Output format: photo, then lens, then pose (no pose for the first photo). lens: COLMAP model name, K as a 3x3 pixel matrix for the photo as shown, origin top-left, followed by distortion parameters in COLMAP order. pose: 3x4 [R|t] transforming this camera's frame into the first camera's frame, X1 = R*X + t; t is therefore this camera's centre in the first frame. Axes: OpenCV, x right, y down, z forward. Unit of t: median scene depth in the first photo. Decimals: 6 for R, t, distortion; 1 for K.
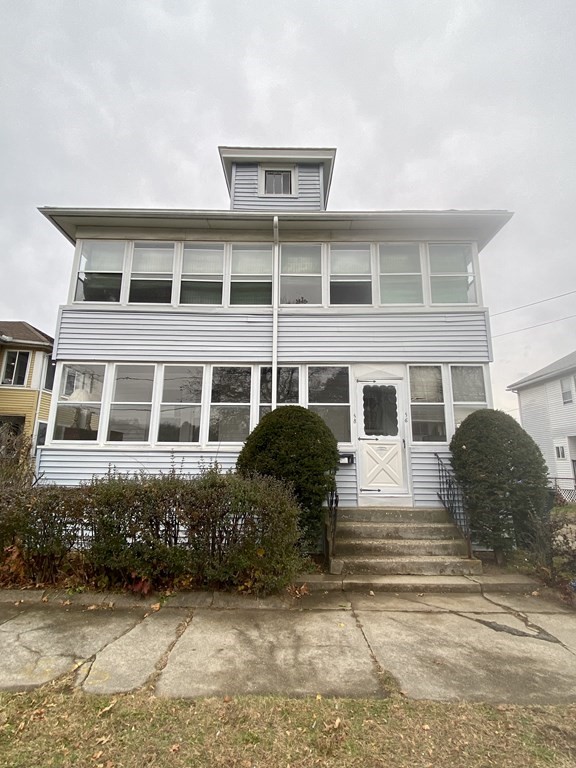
lens RADIAL K [[376.8, 0, 288.0], [0, 376.8, 384.0], [0, 0, 1]] dist [0.000957, 0.000021]
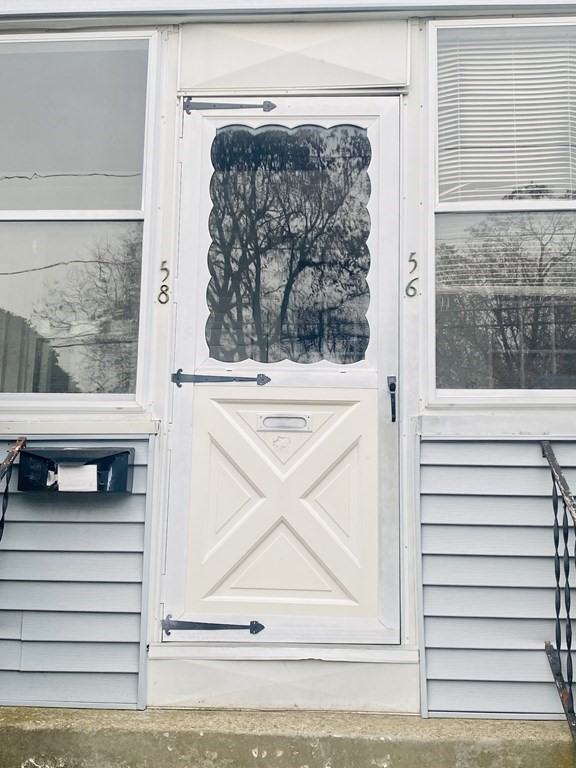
lens RADIAL K [[904.1, 0, 288.0], [0, 904.1, 384.0], [0, 0, 1]] dist [0.016371, 0.002963]
pose [[0.998159, -0.003856, -0.060530, 0.279404], [0.007458, 0.998206, 0.059409, 0.120212], [0.060192, -0.059751, 0.996397, 0.509740]]
